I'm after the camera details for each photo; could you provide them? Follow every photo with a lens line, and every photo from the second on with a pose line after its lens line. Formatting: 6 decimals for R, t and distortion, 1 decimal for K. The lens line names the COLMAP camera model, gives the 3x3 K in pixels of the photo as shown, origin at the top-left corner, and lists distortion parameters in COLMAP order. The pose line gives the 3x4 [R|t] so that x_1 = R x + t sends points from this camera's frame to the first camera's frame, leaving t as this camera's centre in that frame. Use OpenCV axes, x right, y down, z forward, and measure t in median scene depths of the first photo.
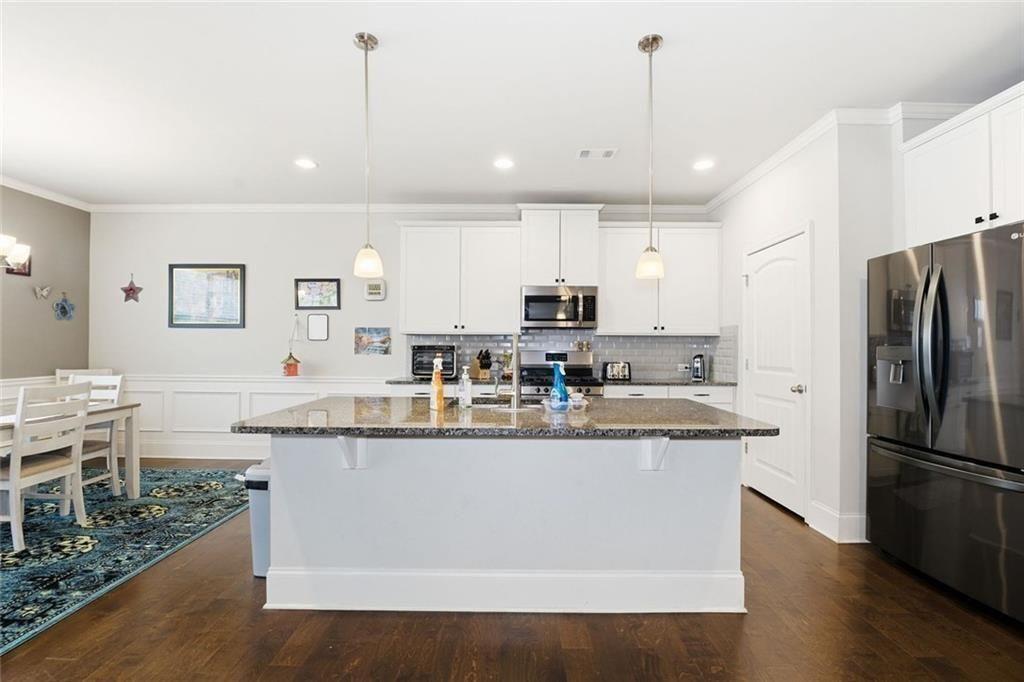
lens RADIAL K [[467.6, 0, 527.8], [0, 467.6, 343.7], [0, 0, 1]] dist [-0.028849, 0.004507]
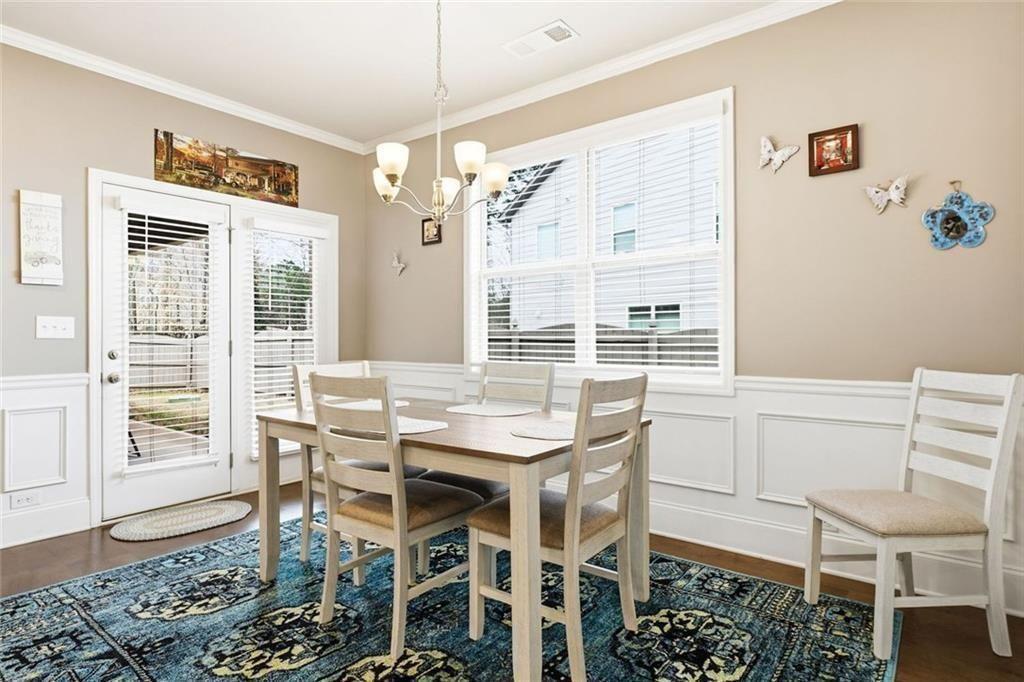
lens RADIAL K [[546.1, 0, 513.5], [0, 546.1, 343.8], [0, 0, 1]] dist [-0.000200, -0.003565]
pose [[-0.625738, 0.000535, -0.780033, -0.531008], [0.000702, 1.000000, 0.000123, 0.043328], [0.780033, -0.000470, -0.625738, 1.334823]]
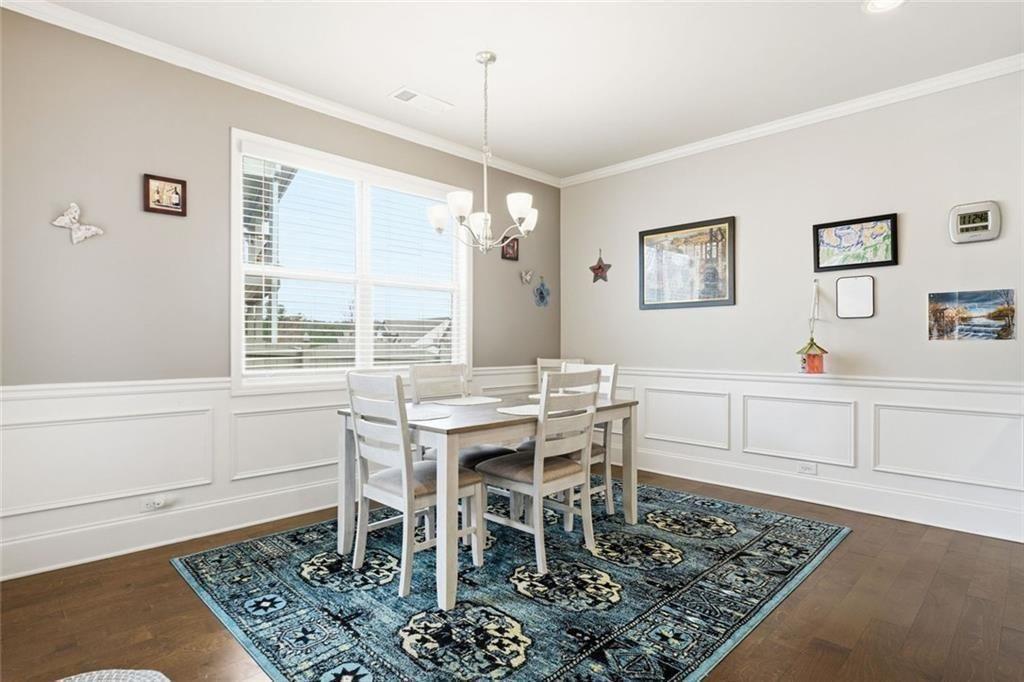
lens RADIAL K [[546.1, 0, 491.0], [0, 546.1, 344.3], [0, 0, 1]] dist [-0.000200, -0.003565]
pose [[0.688677, -0.005650, -0.725046, -0.369372], [0.007802, 0.999969, -0.000382, 0.035129], [0.725026, -0.005394, 0.688700, 0.201761]]
